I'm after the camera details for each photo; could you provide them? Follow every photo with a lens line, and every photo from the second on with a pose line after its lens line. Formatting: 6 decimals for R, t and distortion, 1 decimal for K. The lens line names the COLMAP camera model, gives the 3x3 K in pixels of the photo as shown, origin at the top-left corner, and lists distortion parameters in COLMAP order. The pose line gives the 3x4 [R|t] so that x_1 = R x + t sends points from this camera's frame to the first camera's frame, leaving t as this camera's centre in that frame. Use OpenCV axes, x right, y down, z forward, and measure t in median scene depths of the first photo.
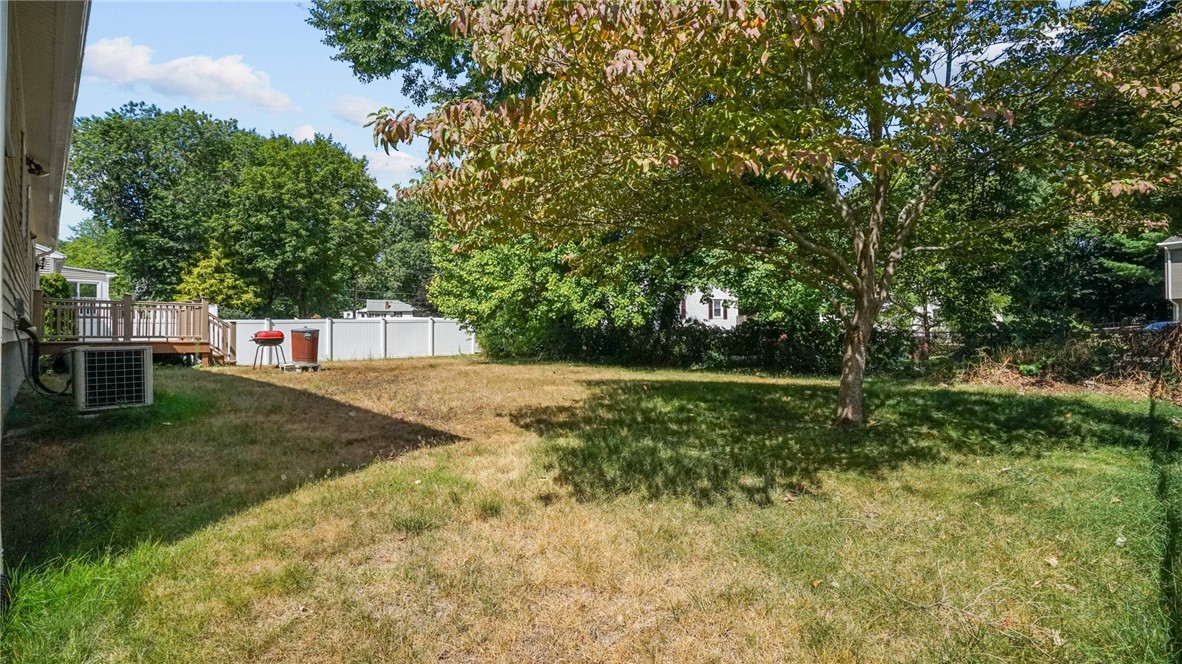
lens RADIAL K [[533.1, 0, 591.0], [0, 533.1, 332.0], [0, 0, 1]] dist [-0.033696, 0.000483]
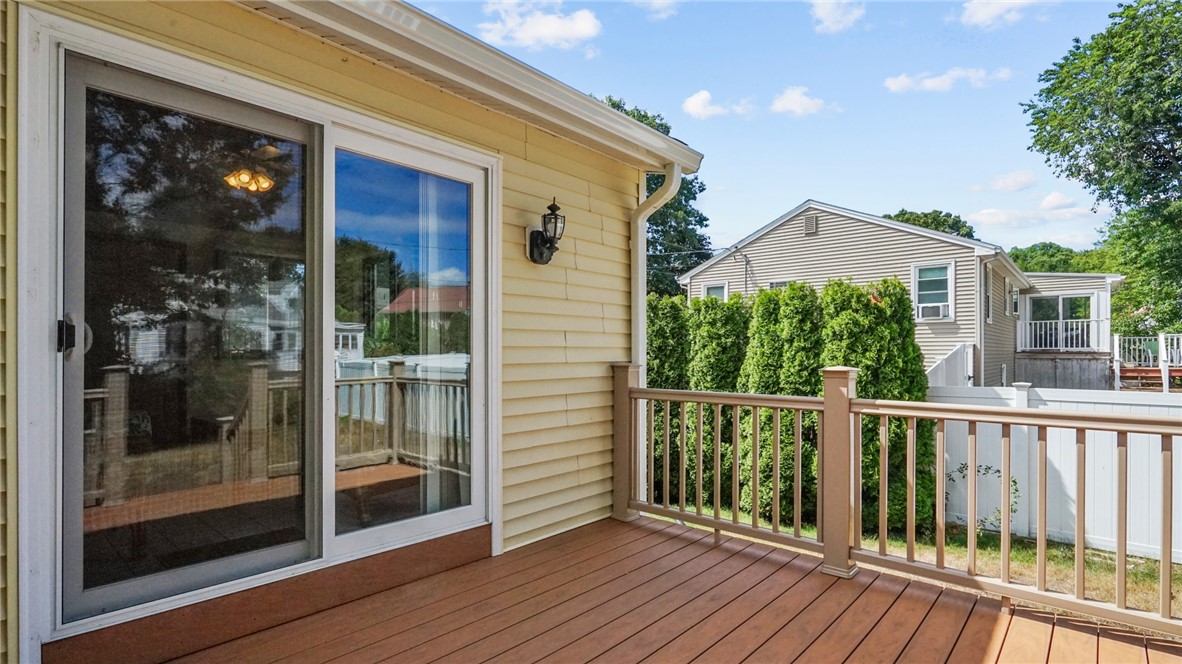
lens RADIAL K [[575.4, 0, 598.2], [0, 575.4, 351.5], [0, 0, 1]] dist [-0.001509, 0.000172]
pose [[0.043050, 0.002394, -0.999070, -0.264980], [0.000037, 0.999997, 0.002398, -0.025471], [0.999073, -0.000140, 0.043049, 0.336557]]
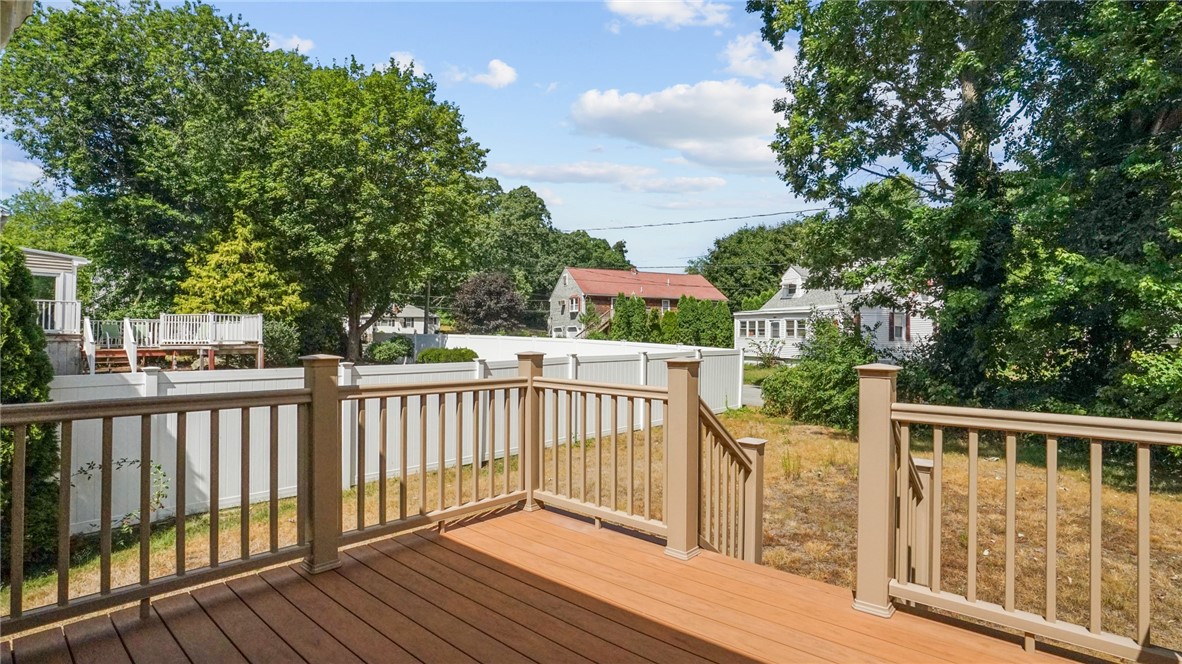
lens RADIAL K [[578.3, 0, 593.4], [0, 578.3, 327.9], [0, 0, 1]] dist [-0.045349, 0.023488]
pose [[0.999007, 0.009570, 0.043520, -0.319322], [-0.008874, 0.999830, -0.016149, -0.025561], [-0.043667, 0.015746, 0.998922, 0.287660]]
